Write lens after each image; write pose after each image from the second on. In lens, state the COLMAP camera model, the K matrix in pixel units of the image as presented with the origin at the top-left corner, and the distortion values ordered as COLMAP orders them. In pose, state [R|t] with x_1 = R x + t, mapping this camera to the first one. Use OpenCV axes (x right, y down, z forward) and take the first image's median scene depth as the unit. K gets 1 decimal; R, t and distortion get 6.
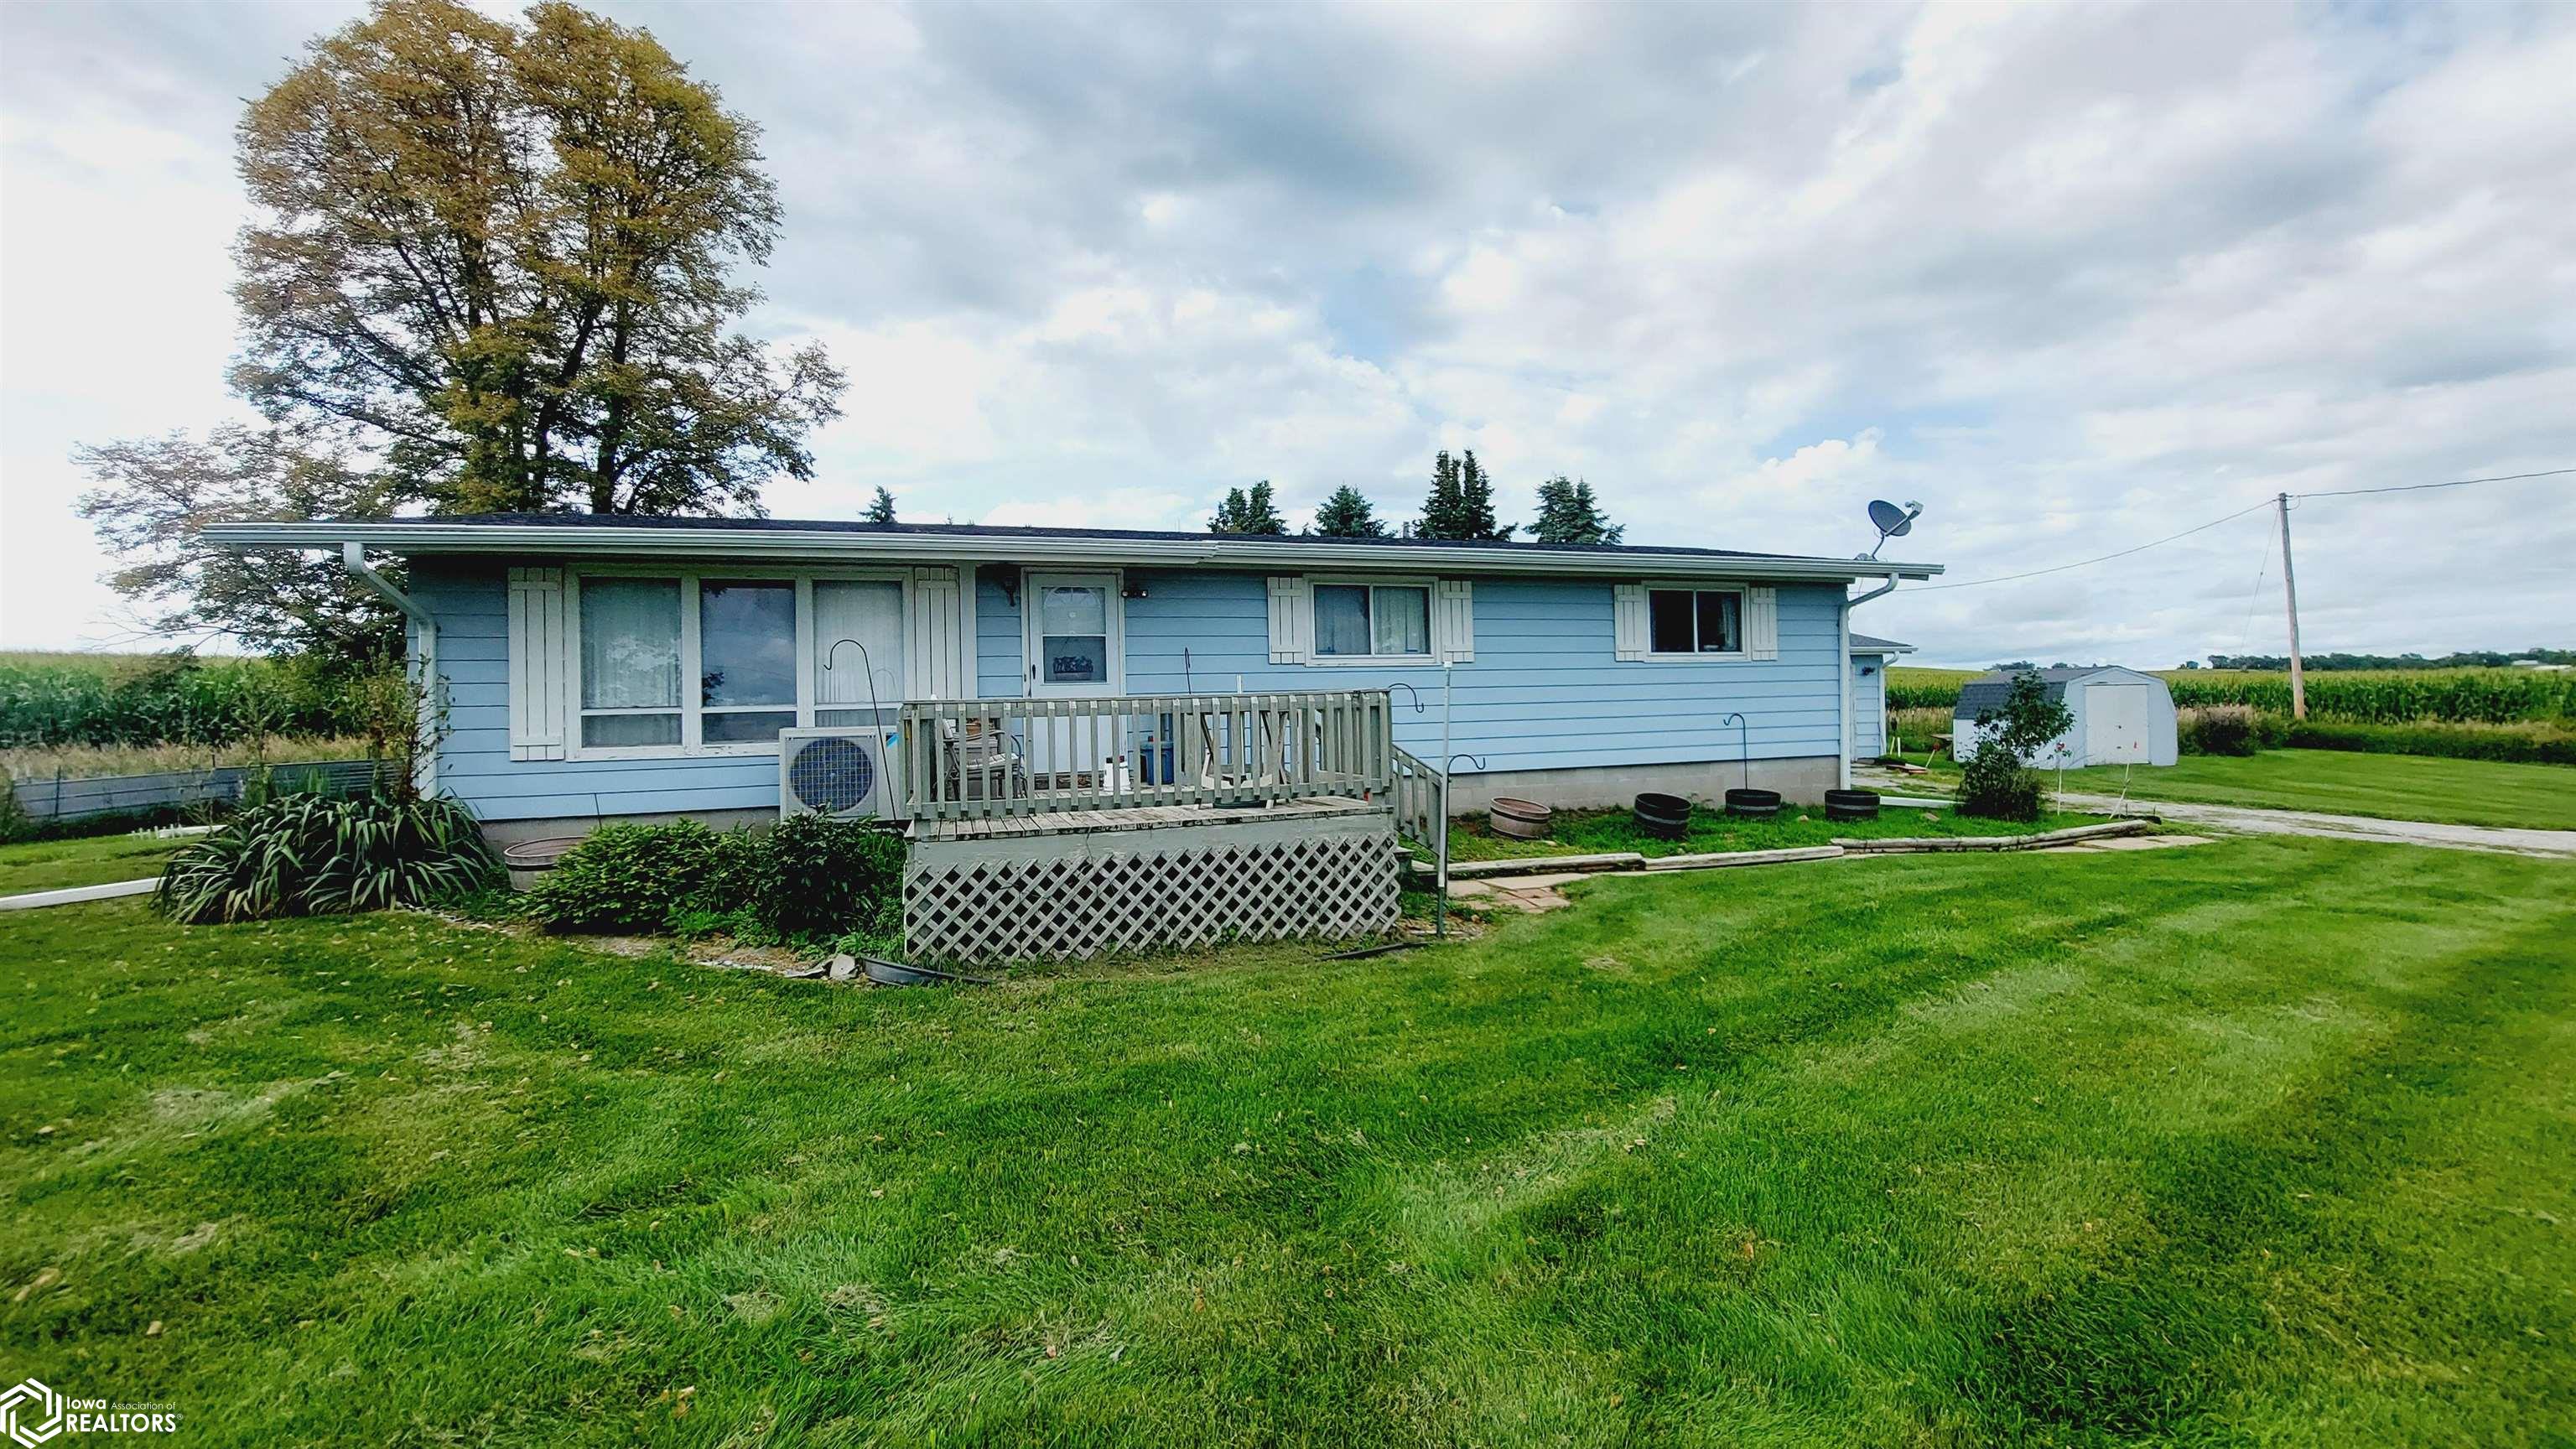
lens RADIAL K [[1016.4, 0, 1288.0], [0, 1016.4, 724.5], [0, 0, 1]] dist [-0.000534, -0.000034]
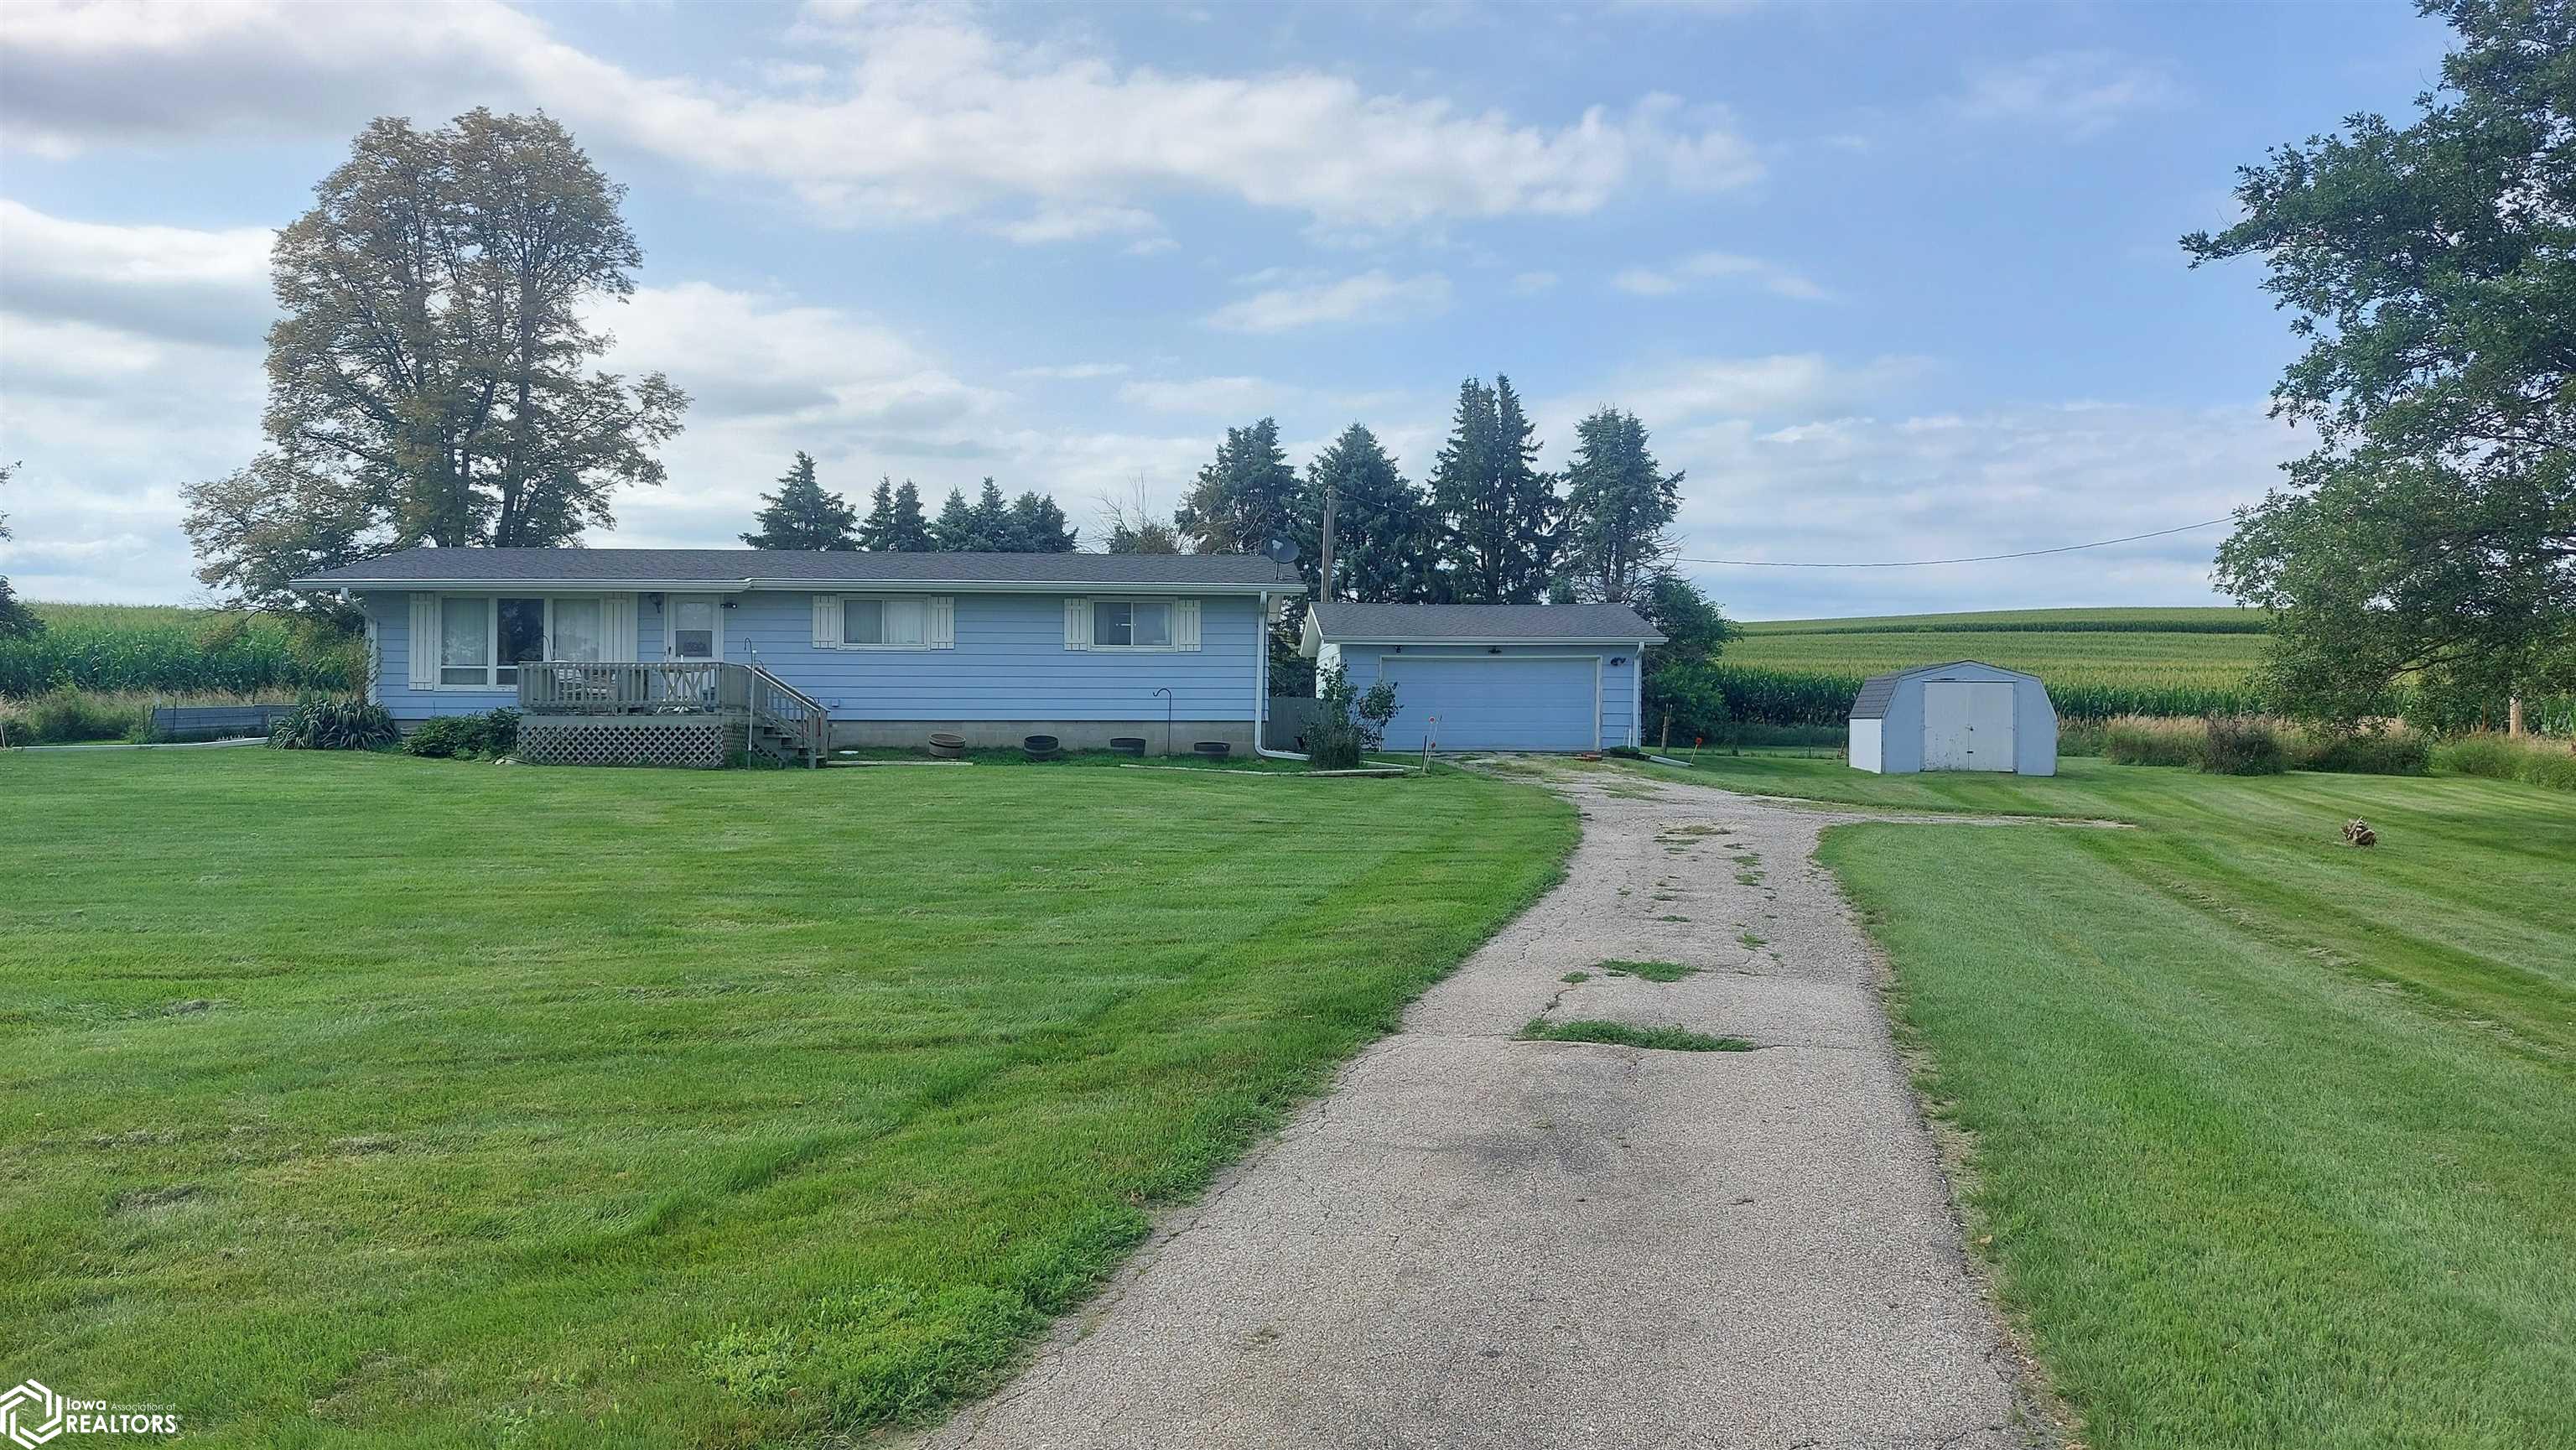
lens RADIAL K [[1756.6, 0, 1288.0], [0, 1756.6, 725.0], [0, 0, 1]] dist [0.087330, -0.111241]
pose [[0.970086, 0.028322, -0.241104, 1.236660], [-0.029288, 0.999571, -0.000426, 0.038489], [0.240988, 0.007474, 0.970499, -1.393956]]
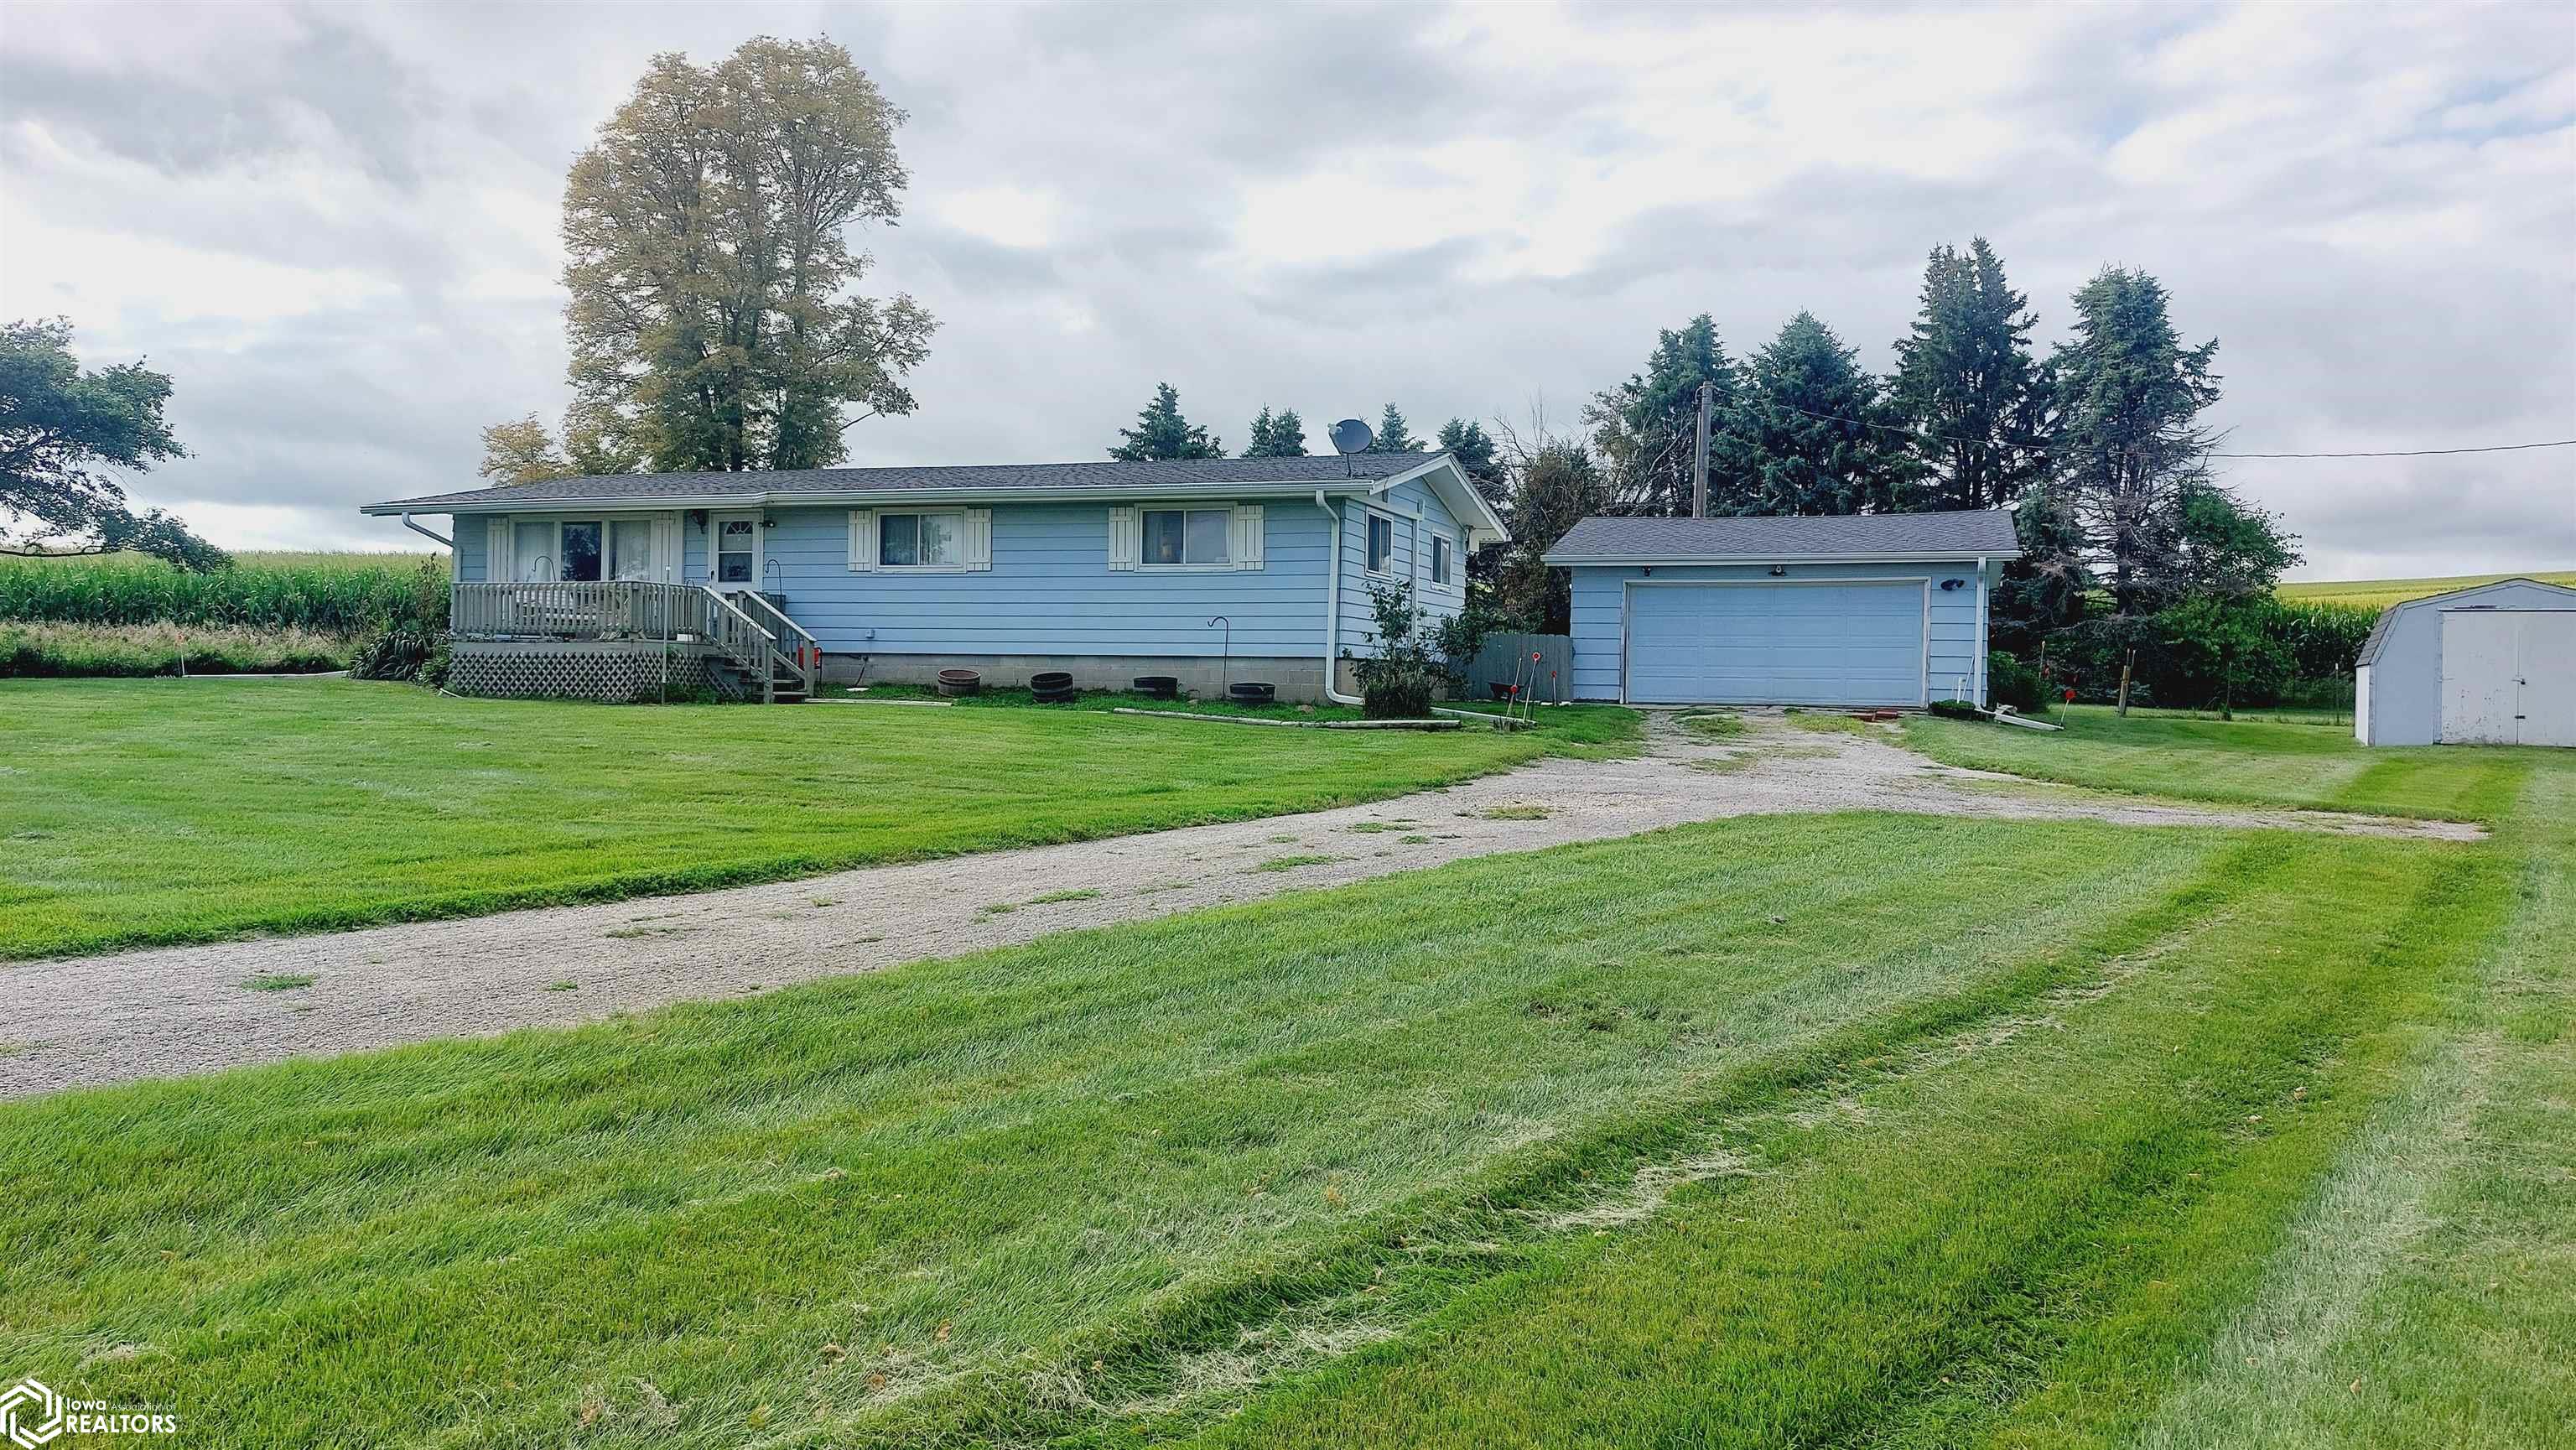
lens RADIAL K [[1756.6, 0, 1288.0], [0, 1756.6, 725.0], [0, 0, 1]] dist [0.087330, -0.111241]
pose [[0.805328, 0.051821, -0.590560, 1.731274], [-0.038190, 0.998638, 0.035551, 0.040096], [0.591598, -0.006077, 0.806210, -0.585602]]
